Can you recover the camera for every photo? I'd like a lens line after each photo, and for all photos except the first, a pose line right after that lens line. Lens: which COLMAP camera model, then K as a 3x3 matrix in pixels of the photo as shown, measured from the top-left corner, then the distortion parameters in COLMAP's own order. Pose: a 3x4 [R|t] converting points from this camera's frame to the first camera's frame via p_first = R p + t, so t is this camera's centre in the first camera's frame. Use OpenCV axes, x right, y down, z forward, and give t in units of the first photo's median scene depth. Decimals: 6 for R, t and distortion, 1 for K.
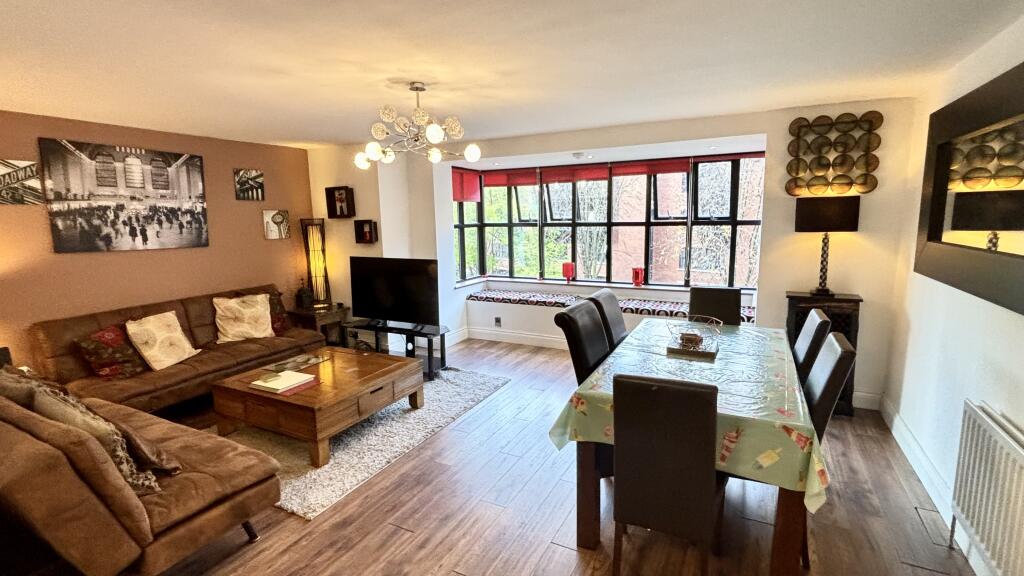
lens RADIAL K [[477.9, 0, 512.0], [0, 477.9, 288.0], [0, 0, 1]] dist [-0.016986, 0.011351]
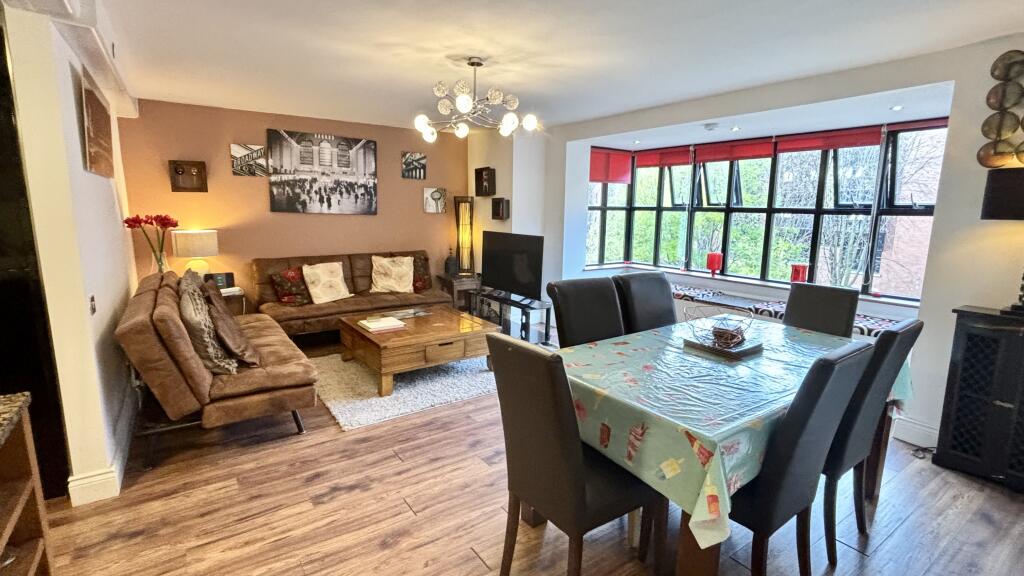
lens RADIAL K [[478.0, 0, 512.0], [0, 478.0, 288.0], [0, 0, 1]] dist [0.001722, -0.000832]
pose [[0.883115, 0.107238, -0.456736, 0.290721], [-0.100996, 0.994155, 0.038141, 0.021486], [0.458157, 0.012446, 0.888784, 0.064665]]
